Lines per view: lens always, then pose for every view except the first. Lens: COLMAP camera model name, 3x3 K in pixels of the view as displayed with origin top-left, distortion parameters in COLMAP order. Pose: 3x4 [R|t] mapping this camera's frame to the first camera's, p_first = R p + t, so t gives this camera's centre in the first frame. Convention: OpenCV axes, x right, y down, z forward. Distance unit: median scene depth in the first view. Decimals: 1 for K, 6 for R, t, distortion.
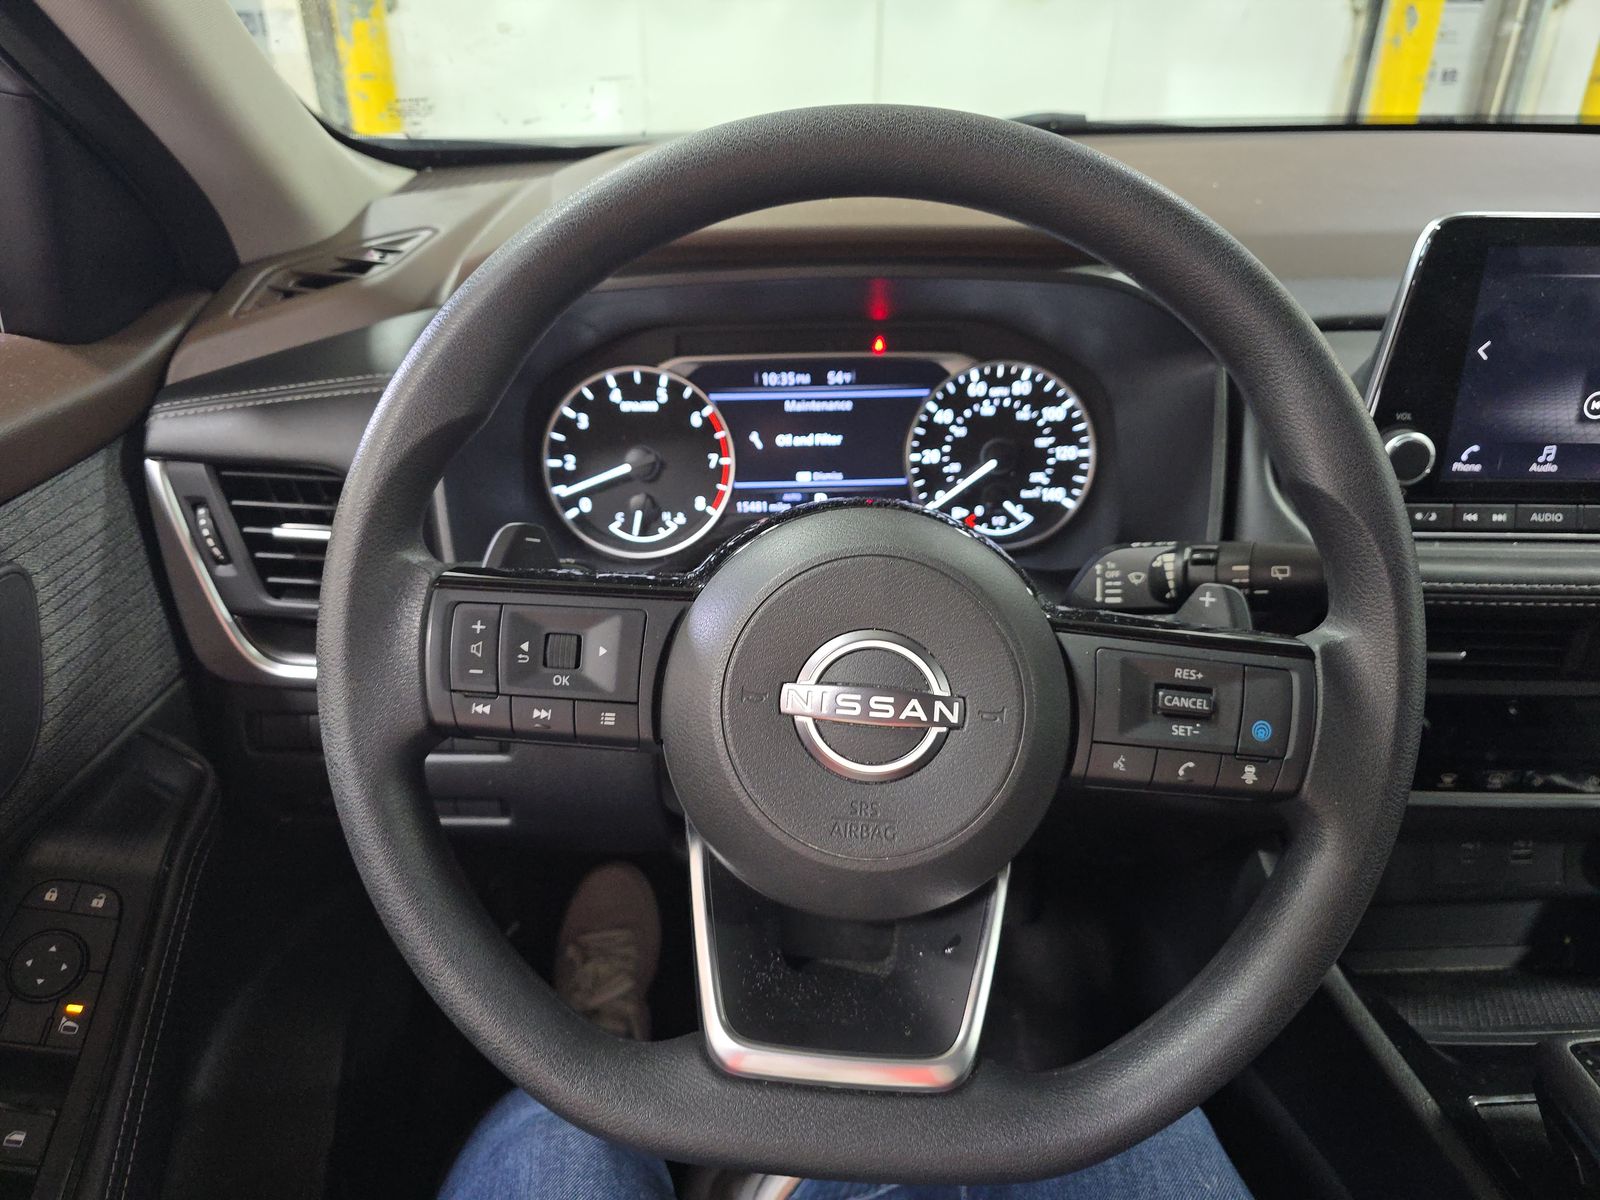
lens RADIAL K [[1078.2, 0, 800.0], [0, 1078.2, 600.0], [0, 0, 1]] dist [0.043853, -0.057294]
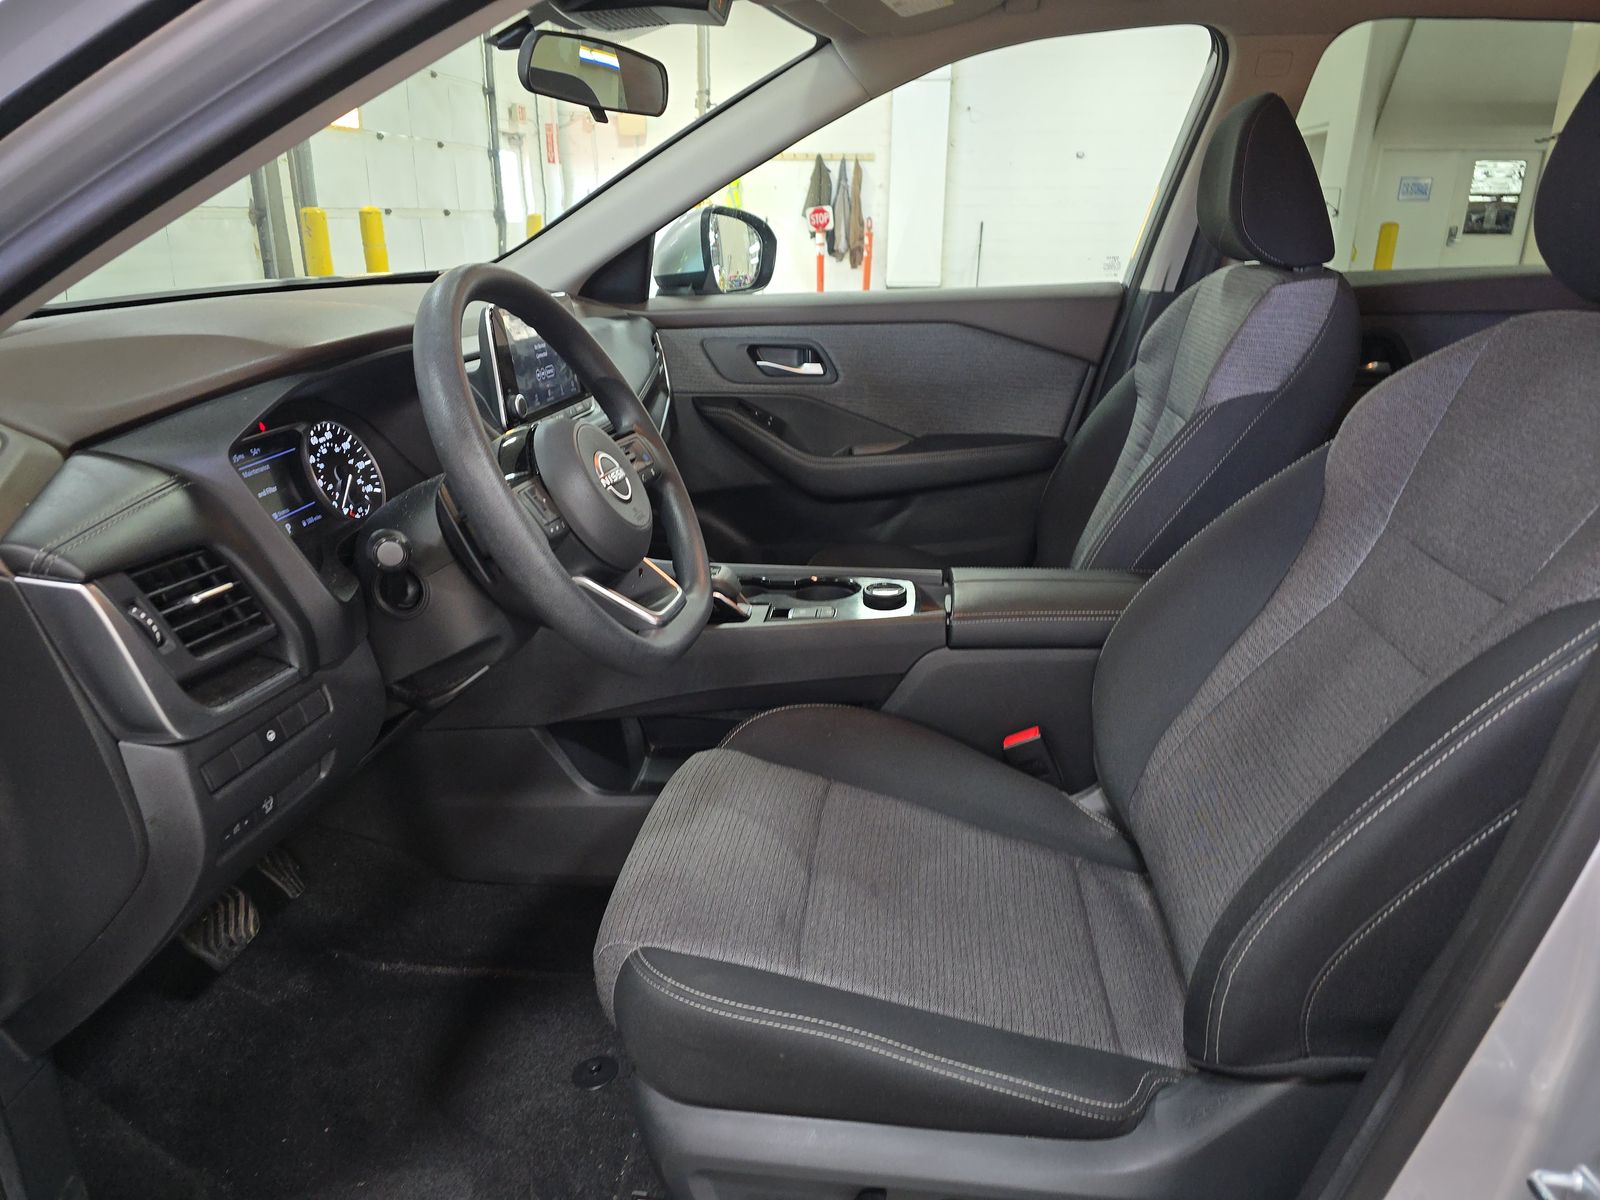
lens RADIAL K [[1068.3, 0, 800.0], [0, 1068.3, 600.0], [0, 0, 1]] dist [0.054202, -0.055678]
pose [[0.141776, -0.326798, 0.934399, -1.353266], [0.468677, 0.853592, 0.227425, -0.013626], [-0.871918, 0.405689, 0.274182, -0.002260]]
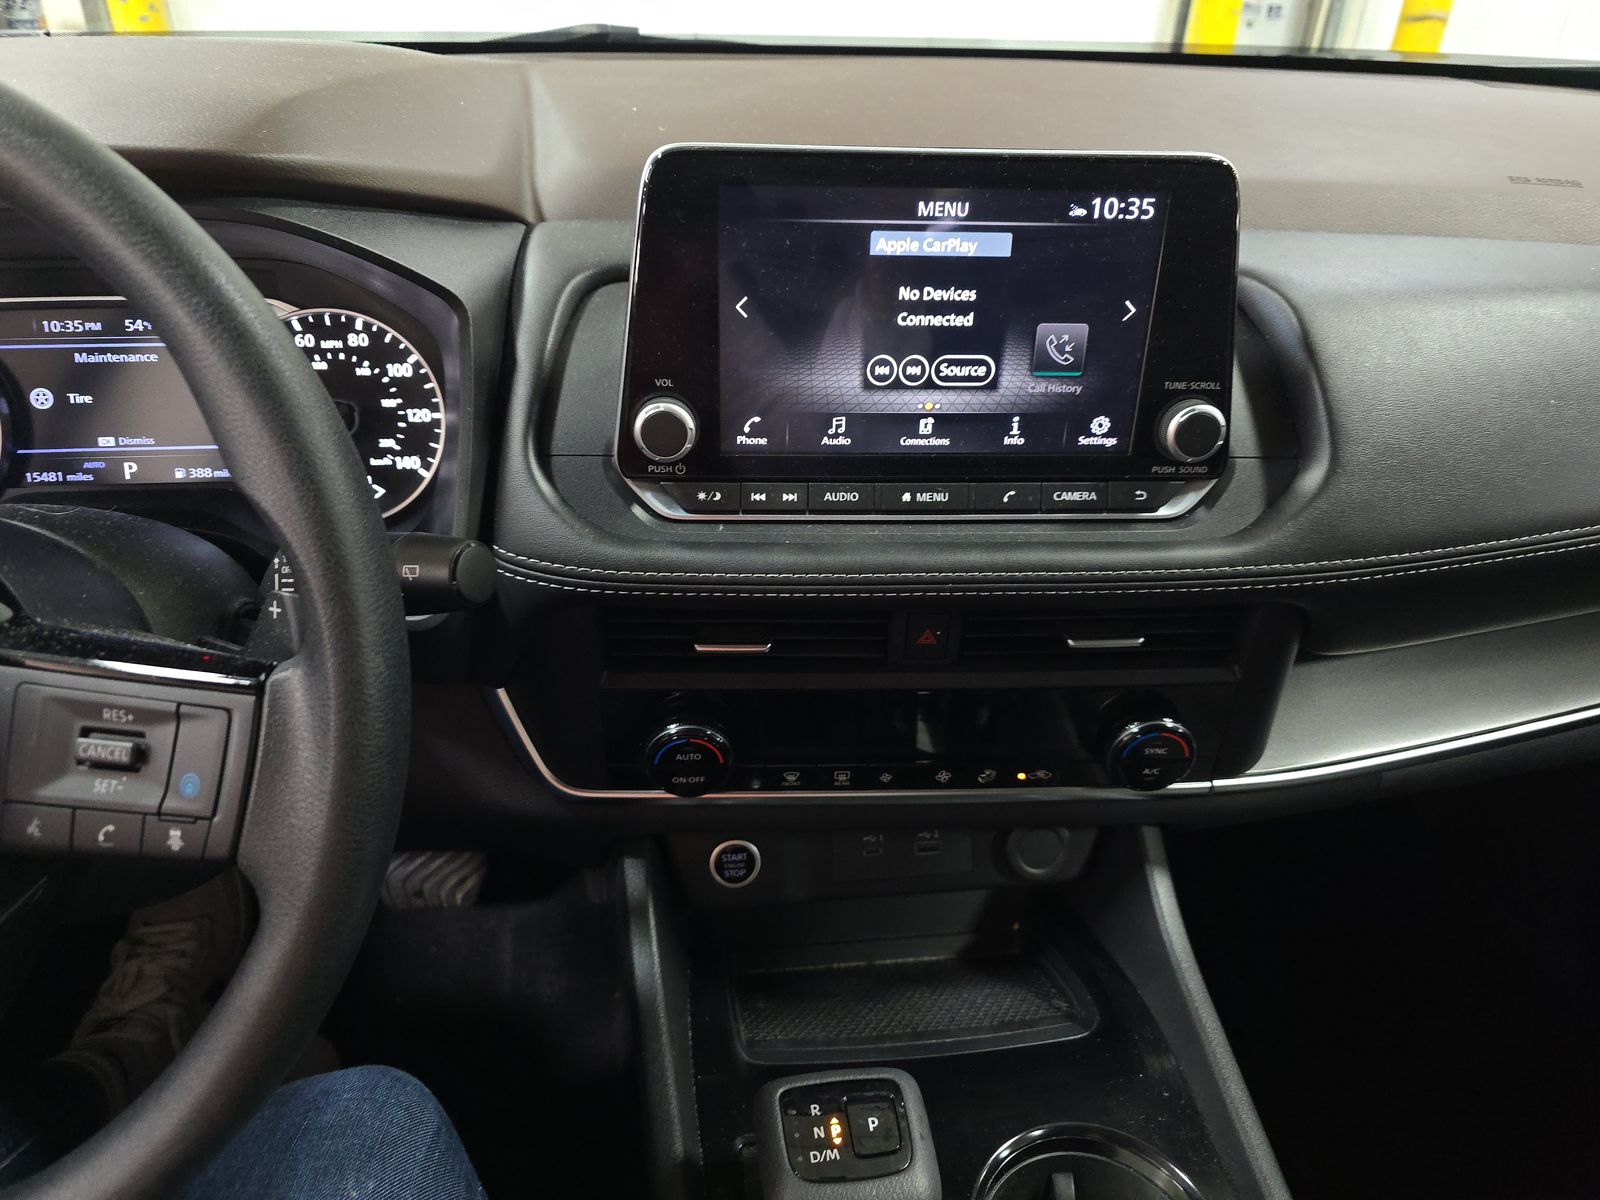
lens RADIAL K [[1068.3, 0, 800.0], [0, 1068.3, 600.0], [0, 0, 1]] dist [0.054202, -0.055678]
pose [[0.996685, -0.013550, 0.080216, 0.486234], [0.008578, 0.998039, 0.061998, -0.038284], [-0.080898, -0.061105, 0.994848, 0.098283]]
